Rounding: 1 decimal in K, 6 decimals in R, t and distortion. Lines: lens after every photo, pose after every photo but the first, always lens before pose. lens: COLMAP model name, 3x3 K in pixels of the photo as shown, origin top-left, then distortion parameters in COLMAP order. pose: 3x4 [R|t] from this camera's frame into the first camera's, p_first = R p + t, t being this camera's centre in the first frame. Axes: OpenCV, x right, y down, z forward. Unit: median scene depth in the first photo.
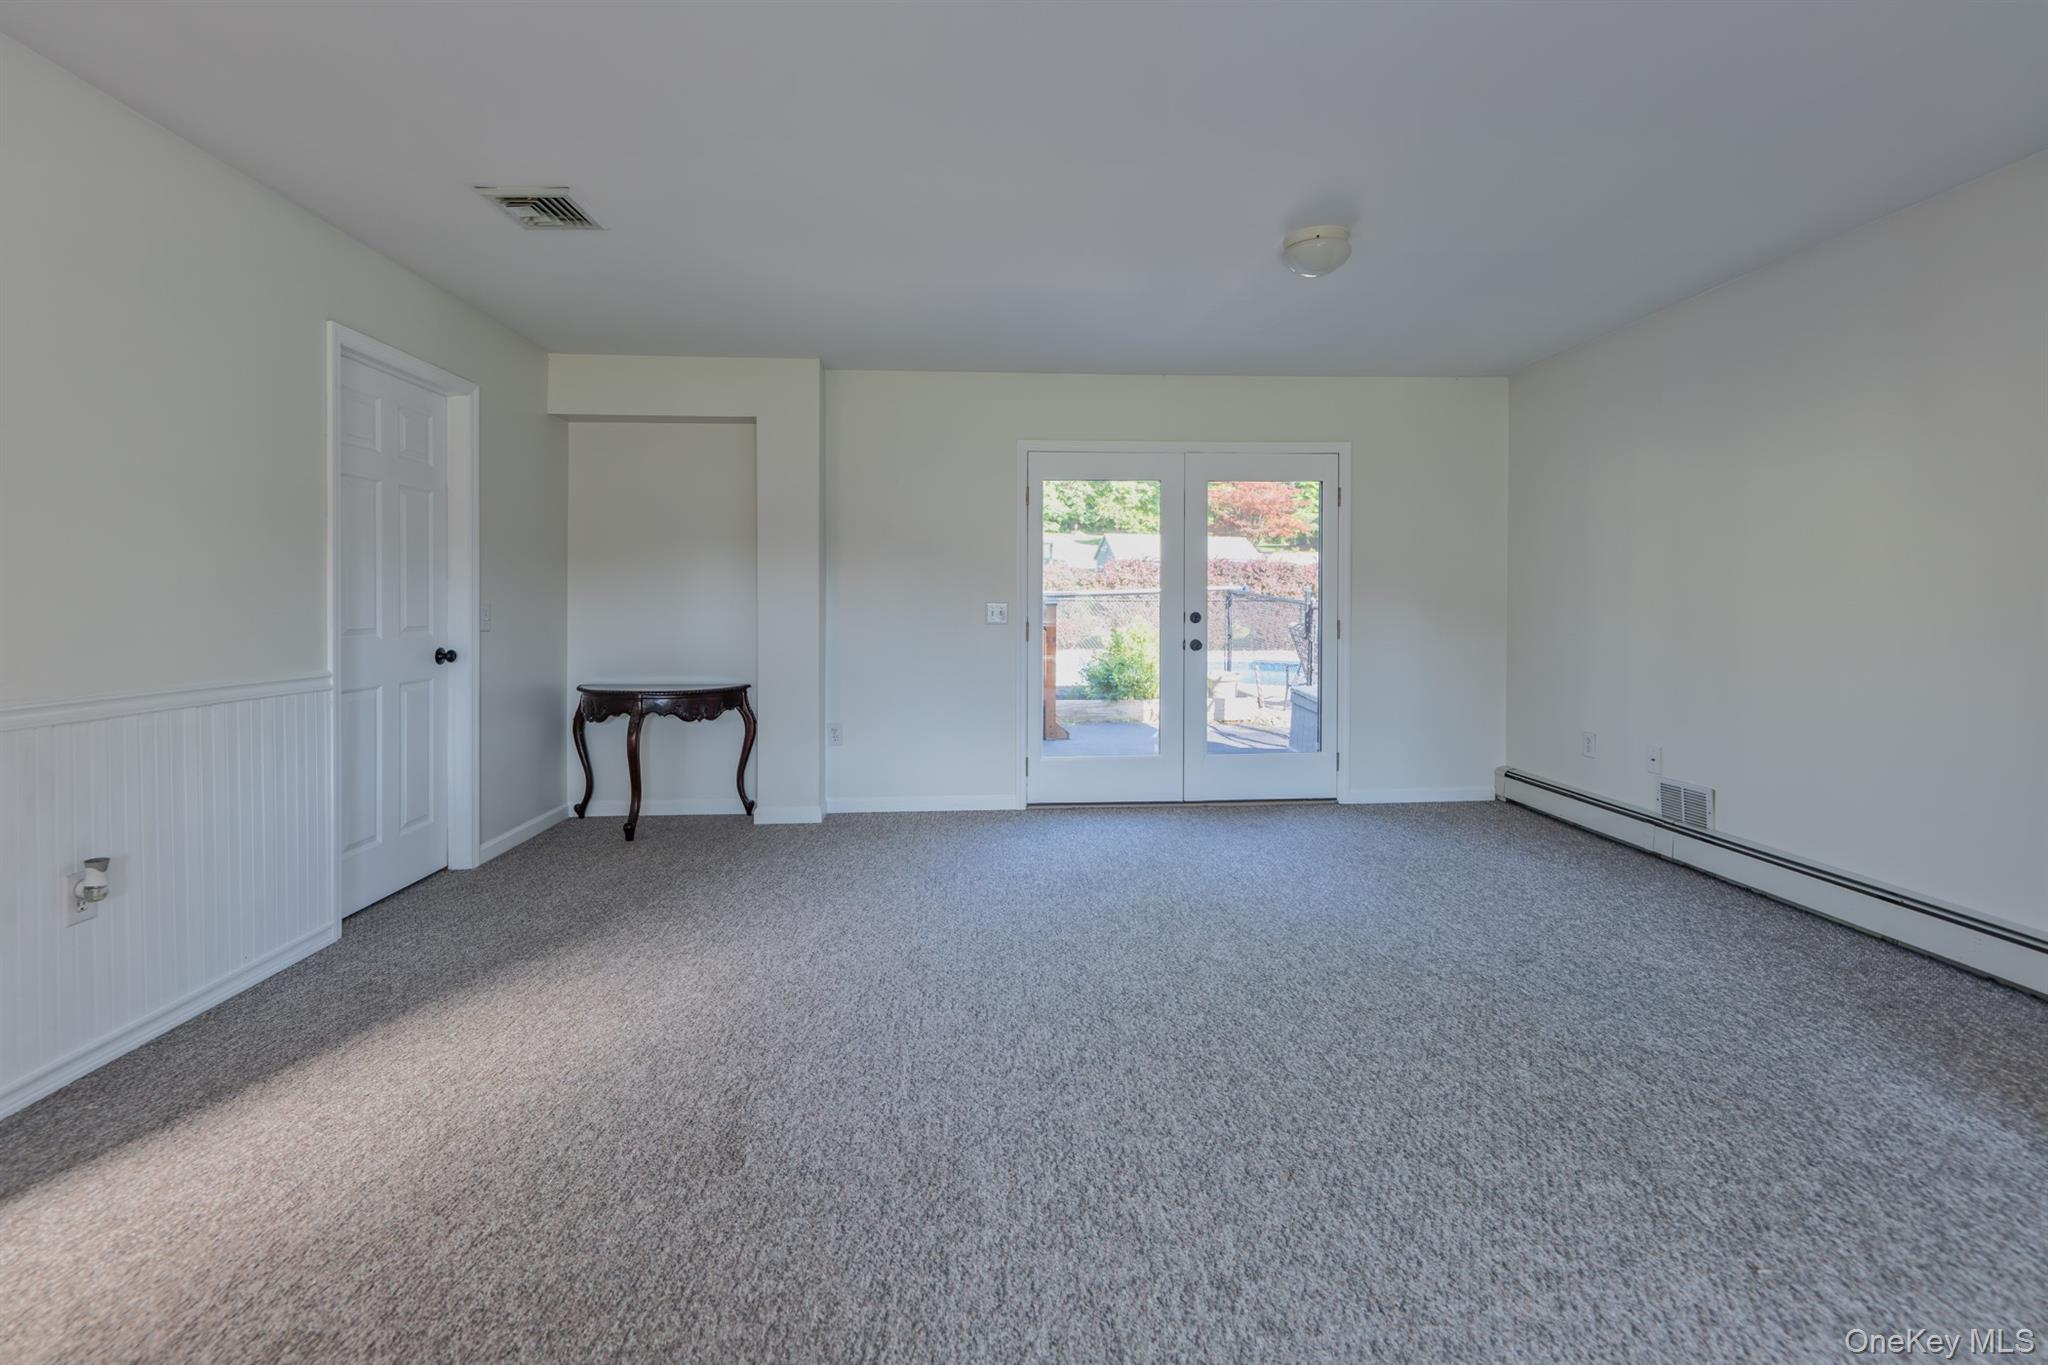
lens RADIAL K [[844.1, 0, 1026.6], [0, 844.1, 607.4], [0, 0, 1]] dist [-0.001686, -0.000082]
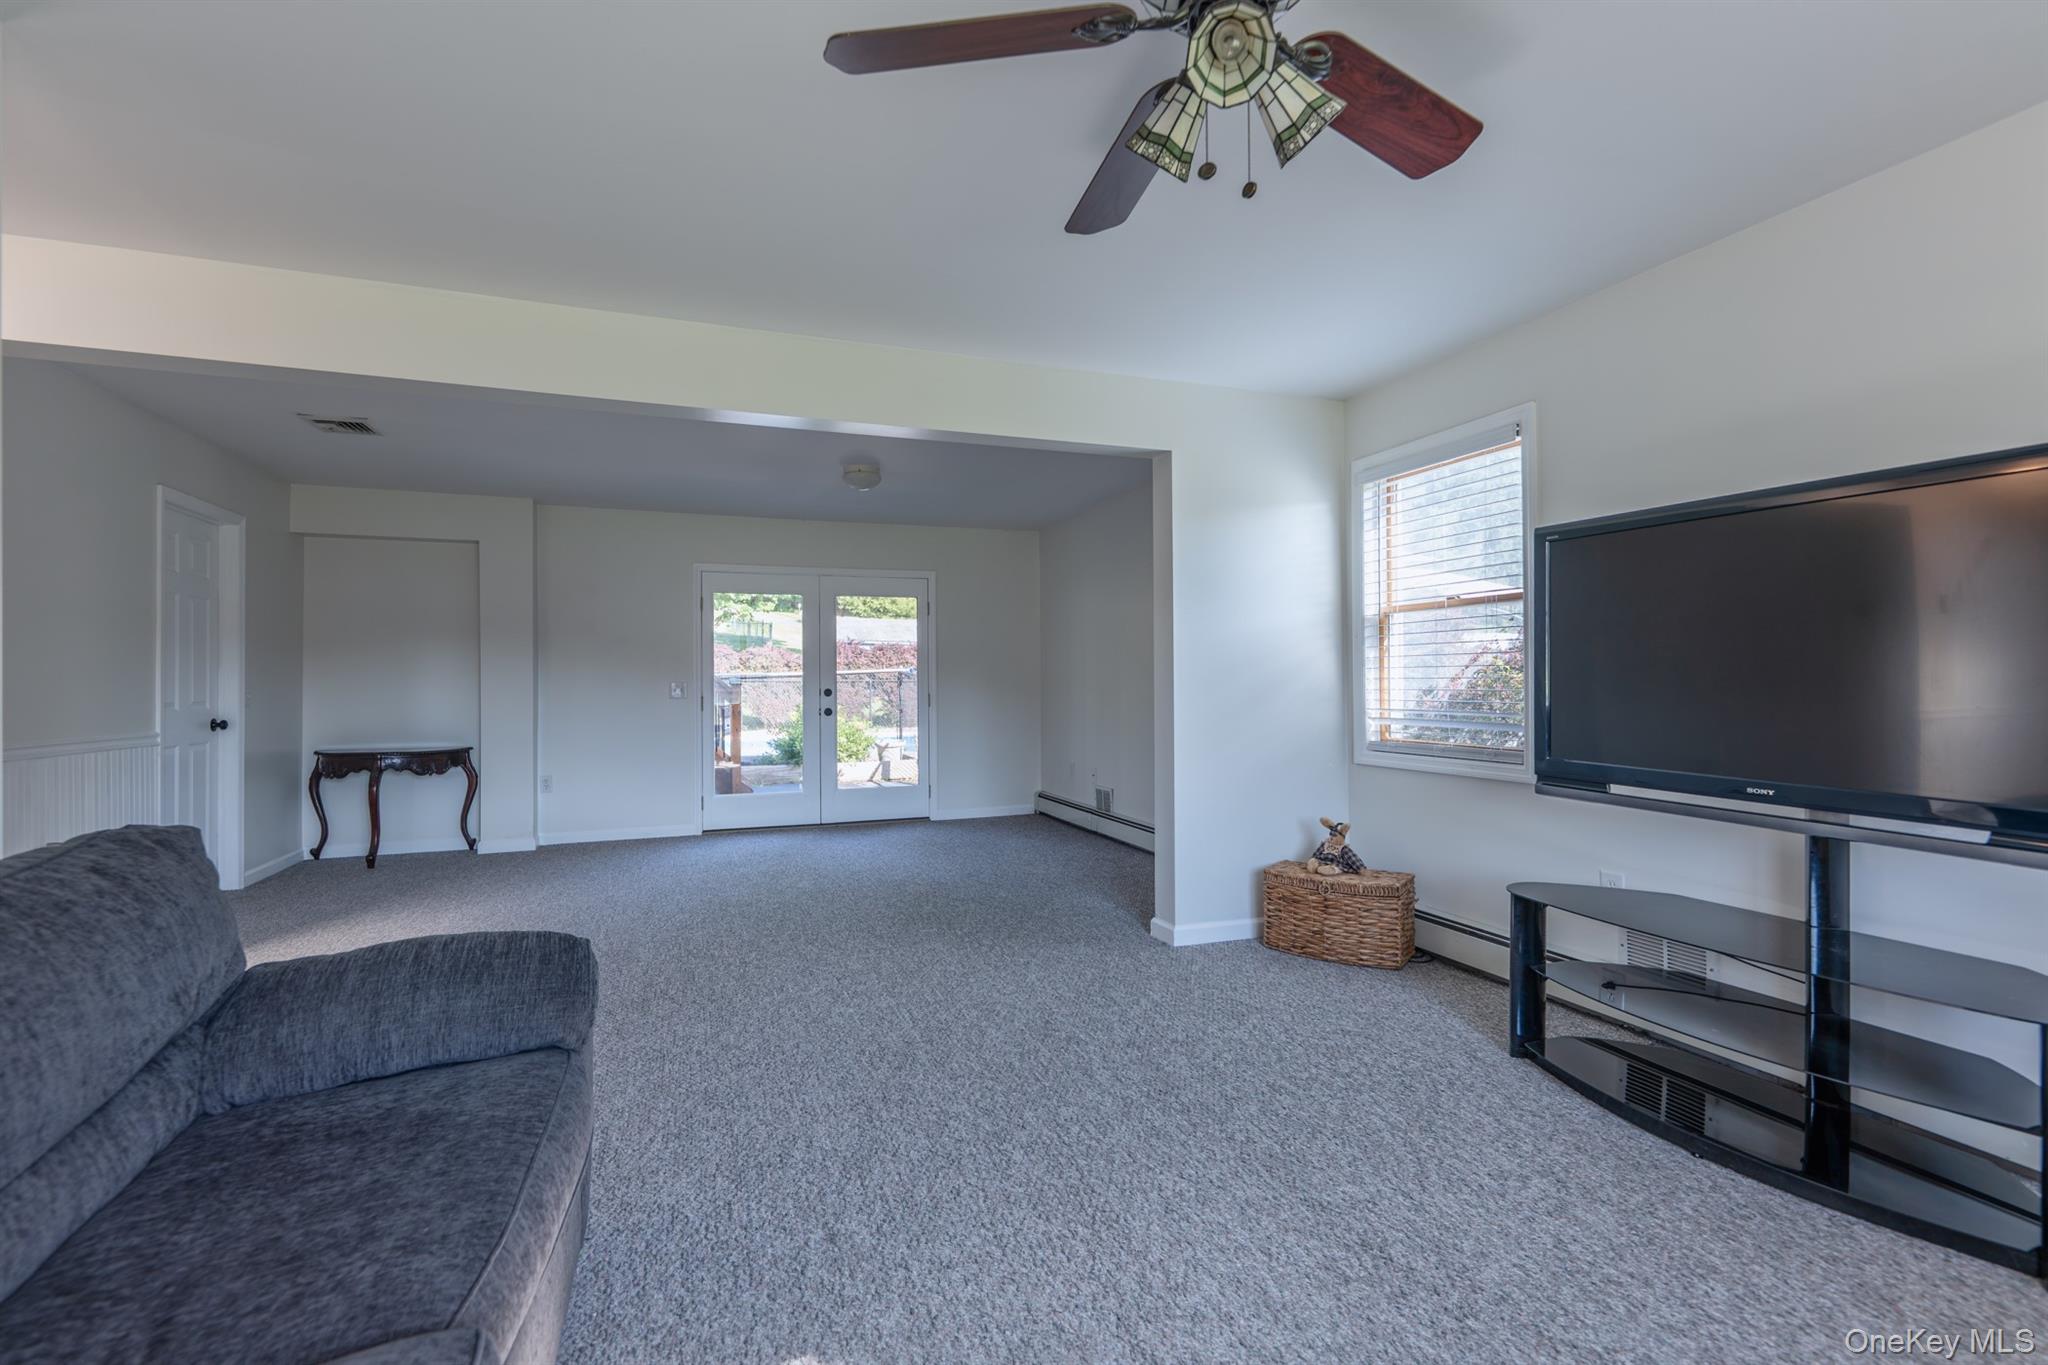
lens RADIAL K [[858.8, 0, 997.4], [0, 858.8, 686.7], [0, 0, 1]] dist [0.003003, 0.000266]
pose [[0.960505, -0.005007, 0.278216, 0.078954], [0.005590, 0.999984, -0.001303, 0.006150], [-0.278205, 0.002807, 0.960518, -0.502200]]
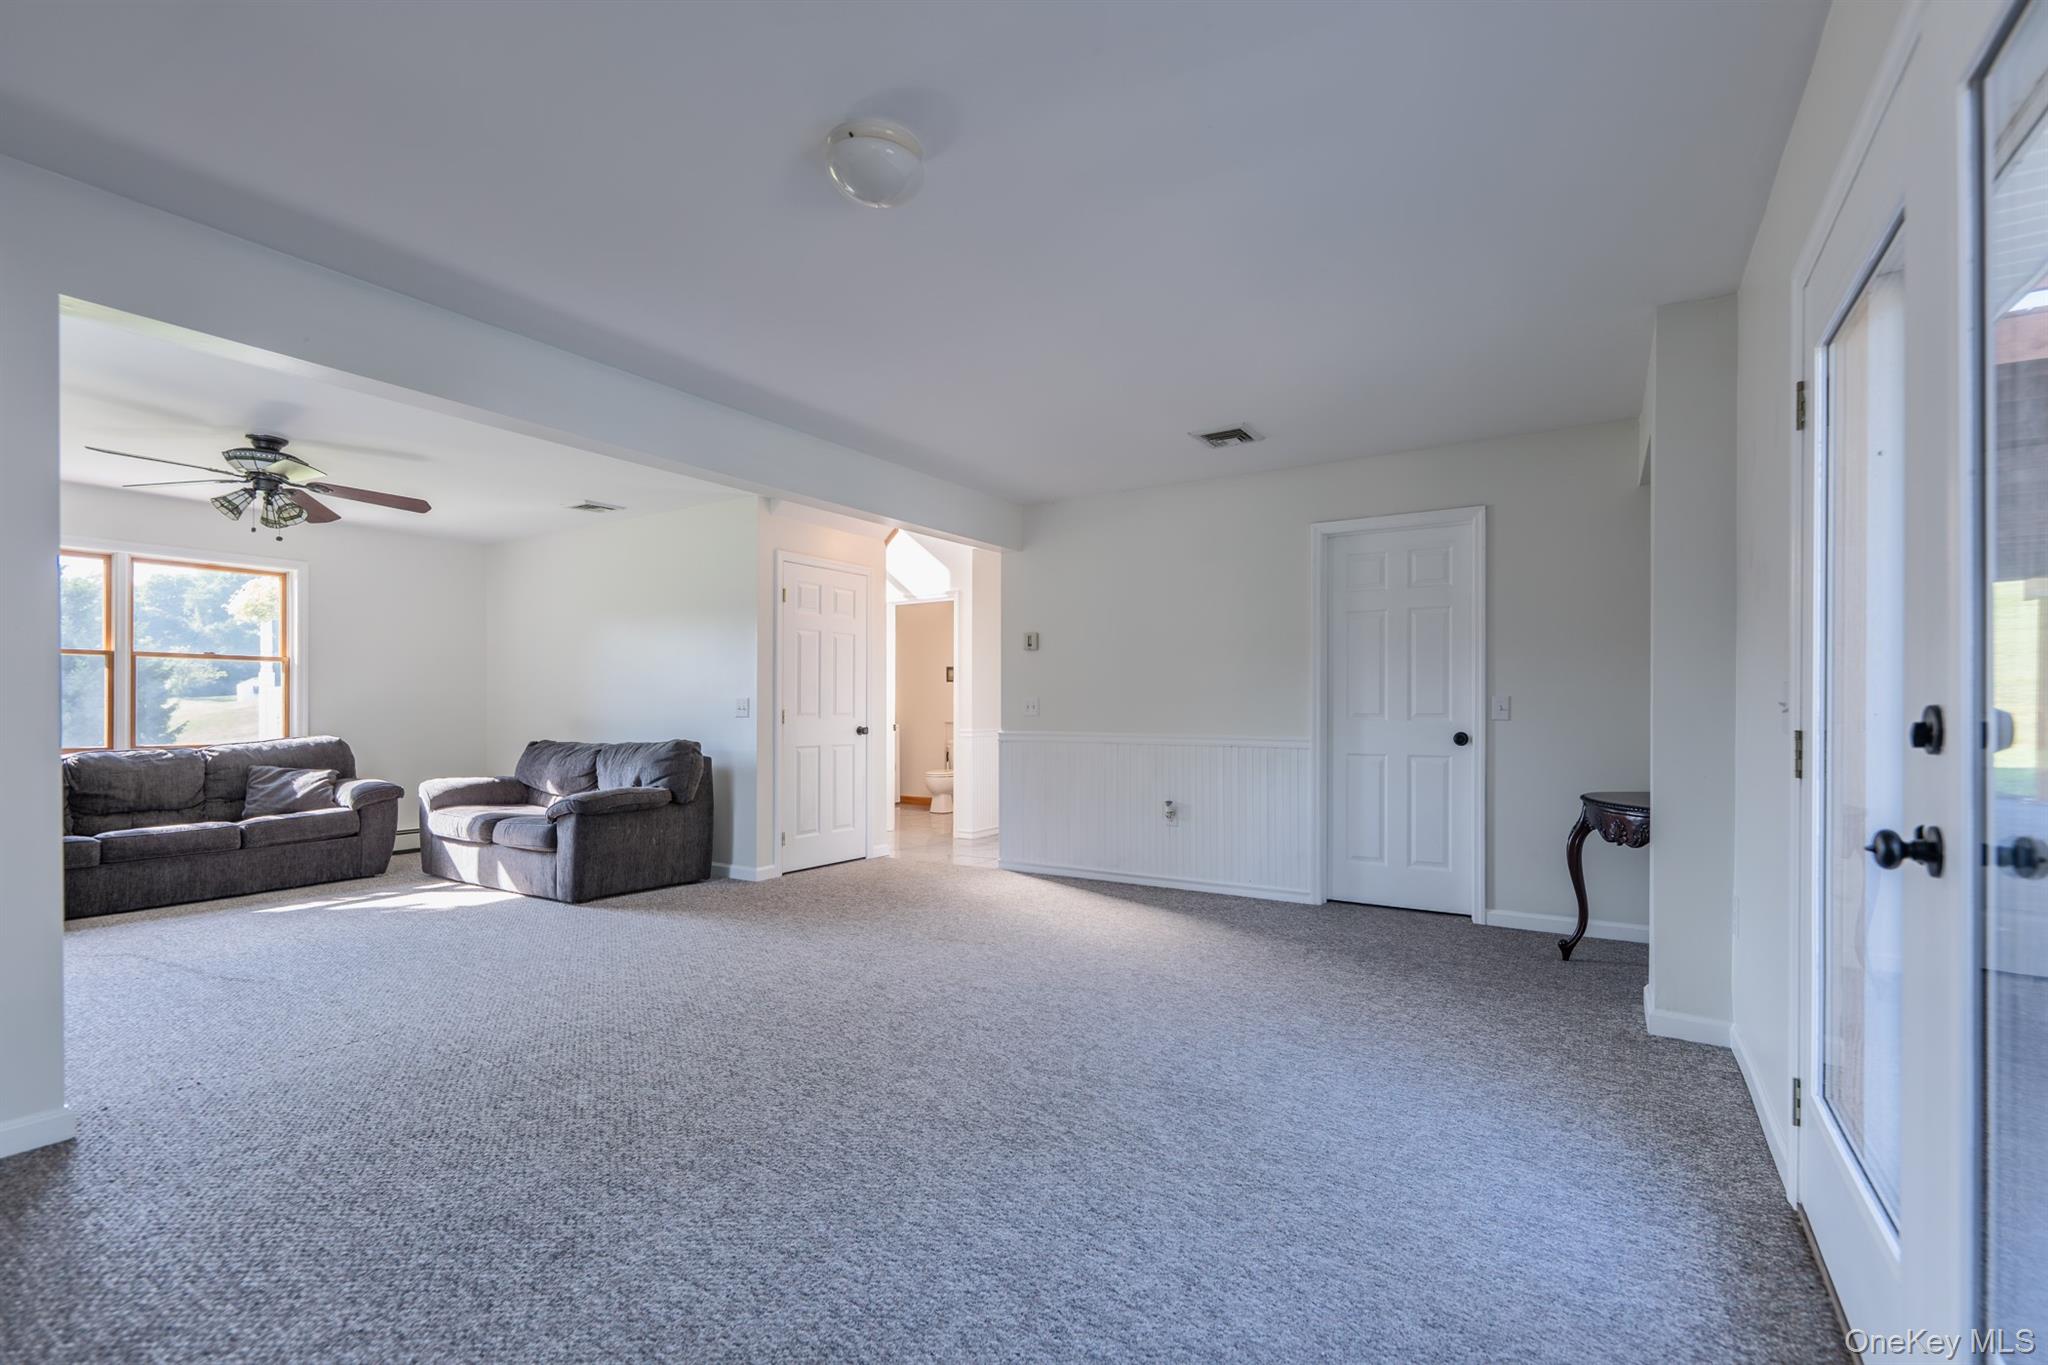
lens RADIAL K [[910.7, 0, 1089.0], [0, 910.7, 703.6], [0, 0, 1]] dist [0.000004, -0.000474]
pose [[-0.545182, -0.001712, -0.838316, 0.586305], [-0.004339, 0.999990, 0.000780, 0.005632], [0.838306, 0.004063, -0.545184, 1.052592]]
